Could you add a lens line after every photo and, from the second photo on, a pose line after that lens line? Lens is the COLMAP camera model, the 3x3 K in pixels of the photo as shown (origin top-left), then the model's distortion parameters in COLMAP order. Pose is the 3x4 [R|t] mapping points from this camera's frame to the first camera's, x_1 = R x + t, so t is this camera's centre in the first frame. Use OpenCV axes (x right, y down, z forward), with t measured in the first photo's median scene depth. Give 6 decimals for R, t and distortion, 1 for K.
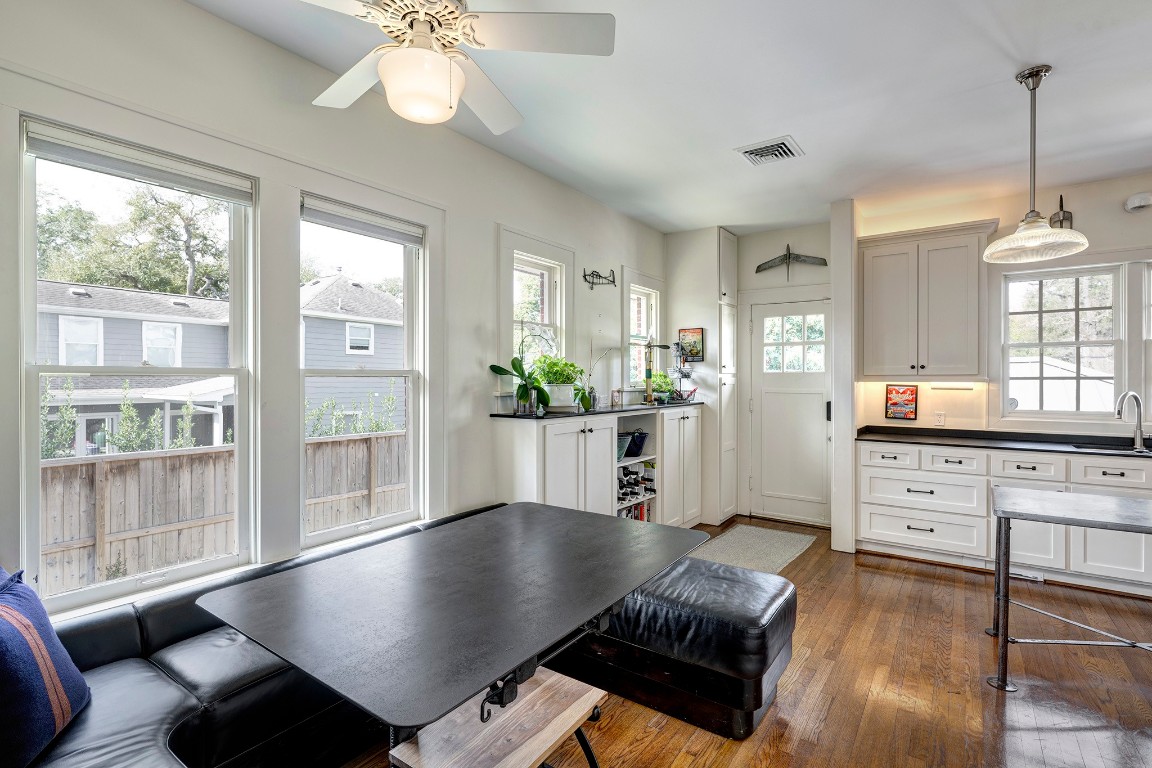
lens RADIAL K [[556.2, 0, 578.0], [0, 556.2, 382.9], [0, 0, 1]] dist [0.020016, -0.000377]
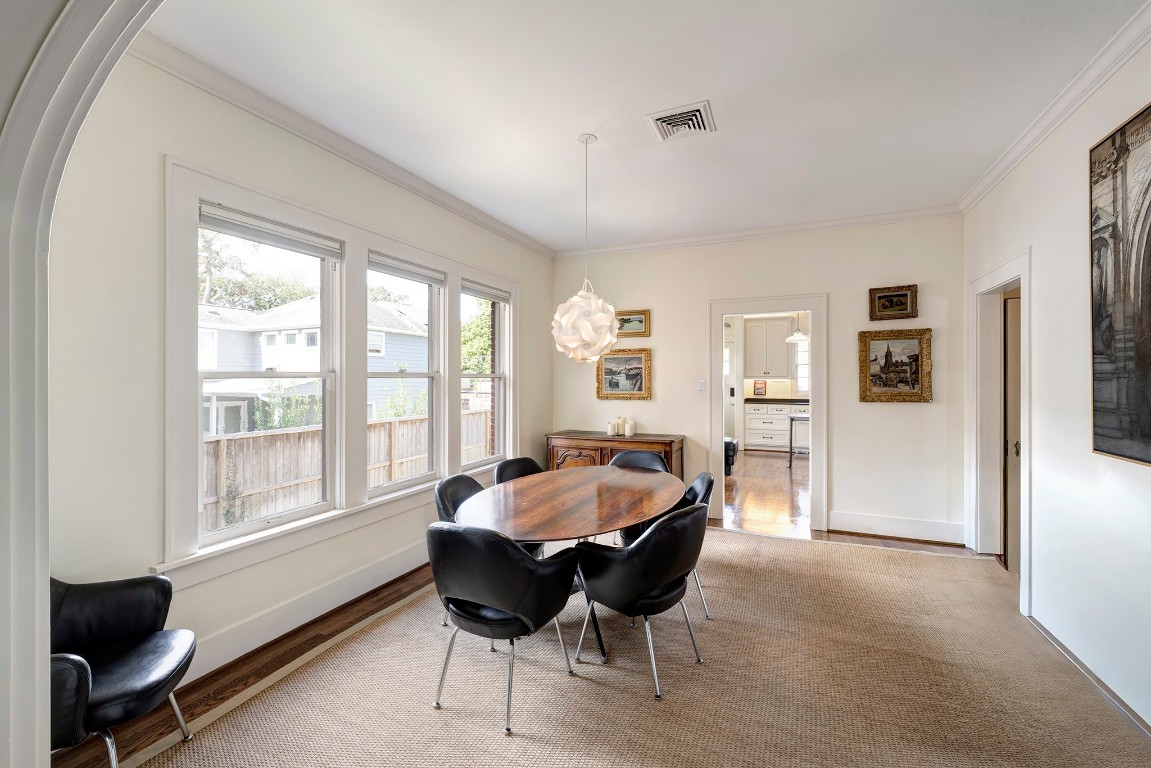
lens RADIAL K [[489.0, 0, 568.7], [0, 489.0, 380.9], [0, 0, 1]] dist [-0.032793, 0.000104]
pose [[0.981259, -0.004673, 0.192636, -0.637493], [0.005283, 0.999983, -0.002650, 0.006219], [-0.192621, 0.003618, 0.981267, -0.901347]]
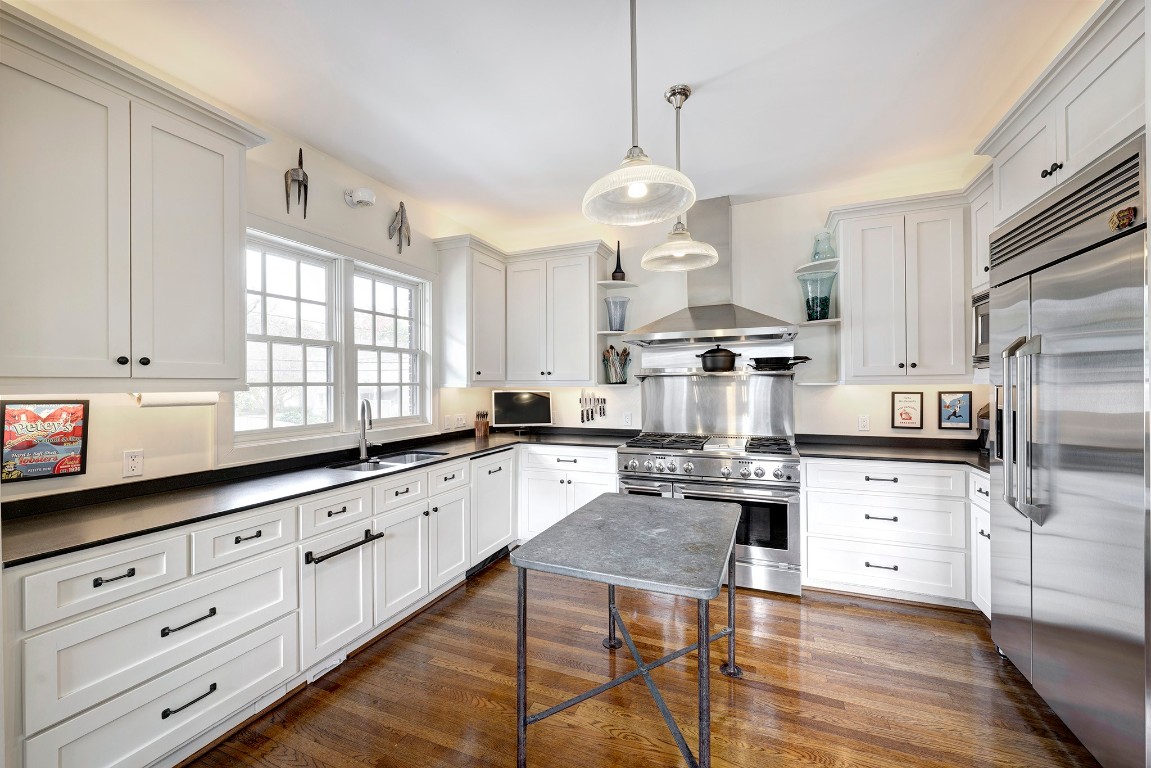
lens RADIAL K [[458.7, 0, 572.3], [0, 458.7, 382.8], [0, 0, 1]] dist [-0.000460, 0.000001]
pose [[-0.195313, -0.001535, 0.980740, 0.144609], [0.011344, 0.999928, 0.003824, -0.007205], [-0.980675, 0.011872, -0.195281, 0.667854]]
